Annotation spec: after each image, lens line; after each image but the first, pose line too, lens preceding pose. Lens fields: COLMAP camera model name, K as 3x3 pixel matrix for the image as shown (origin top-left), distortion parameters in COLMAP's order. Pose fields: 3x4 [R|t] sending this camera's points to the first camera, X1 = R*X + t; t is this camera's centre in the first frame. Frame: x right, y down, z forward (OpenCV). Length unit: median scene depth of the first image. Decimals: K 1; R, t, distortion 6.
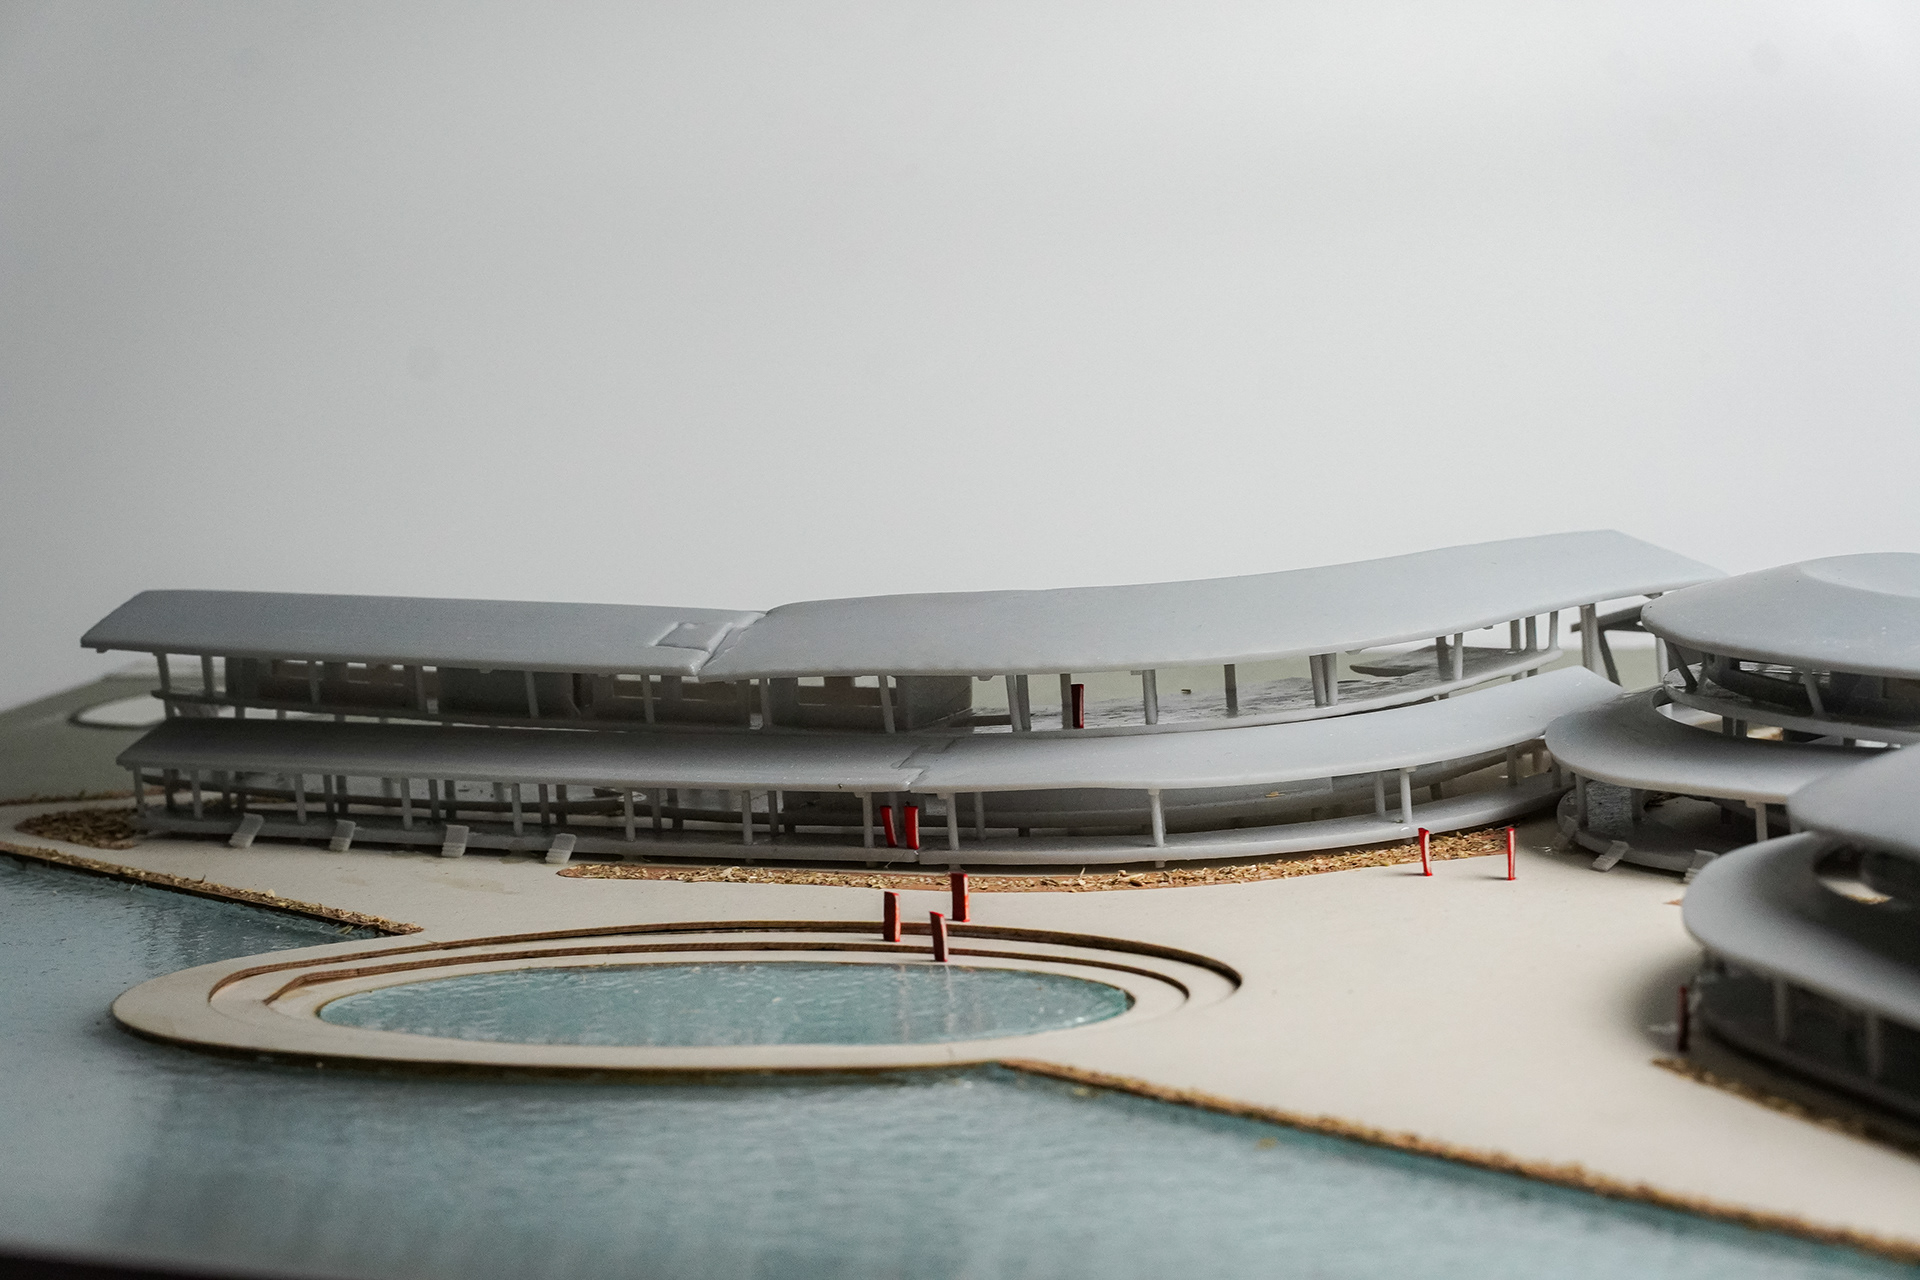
lens RADIAL K [[4807.0, 0, 960.0], [0, 4807.0, 640.0], [0, 0, 1]] dist [-0.037512, 1.537077]
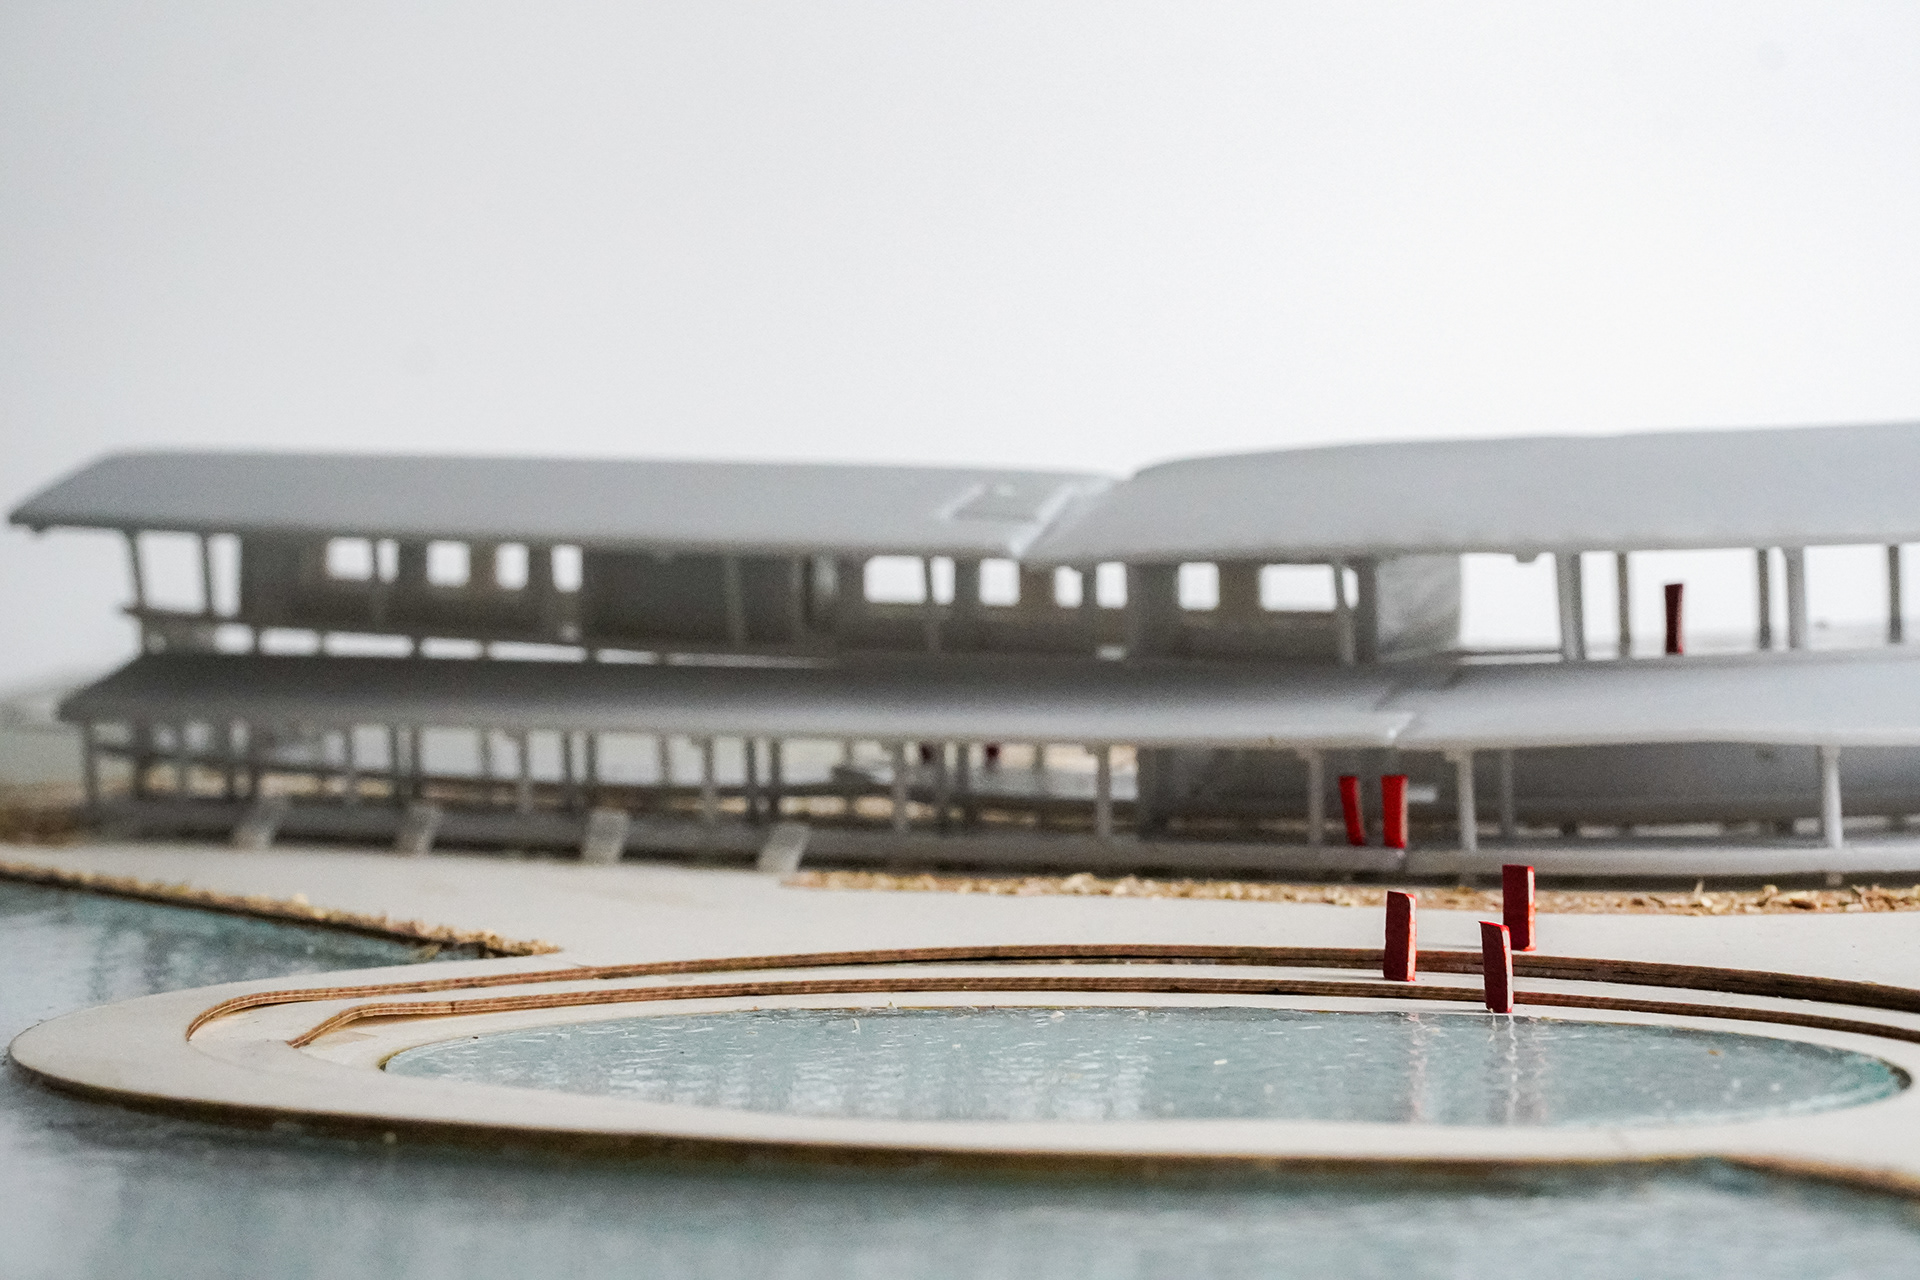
lens RADIAL K [[4807.0, 0, 960.0], [0, 4807.0, 640.0], [0, 0, 1]] dist [-0.037512, 1.537077]
pose [[0.999526, 0.030662, -0.002610, -0.063434], [-0.030768, 0.997260, -0.067277, 0.060364], [0.000540, 0.067325, 0.997731, 0.420094]]
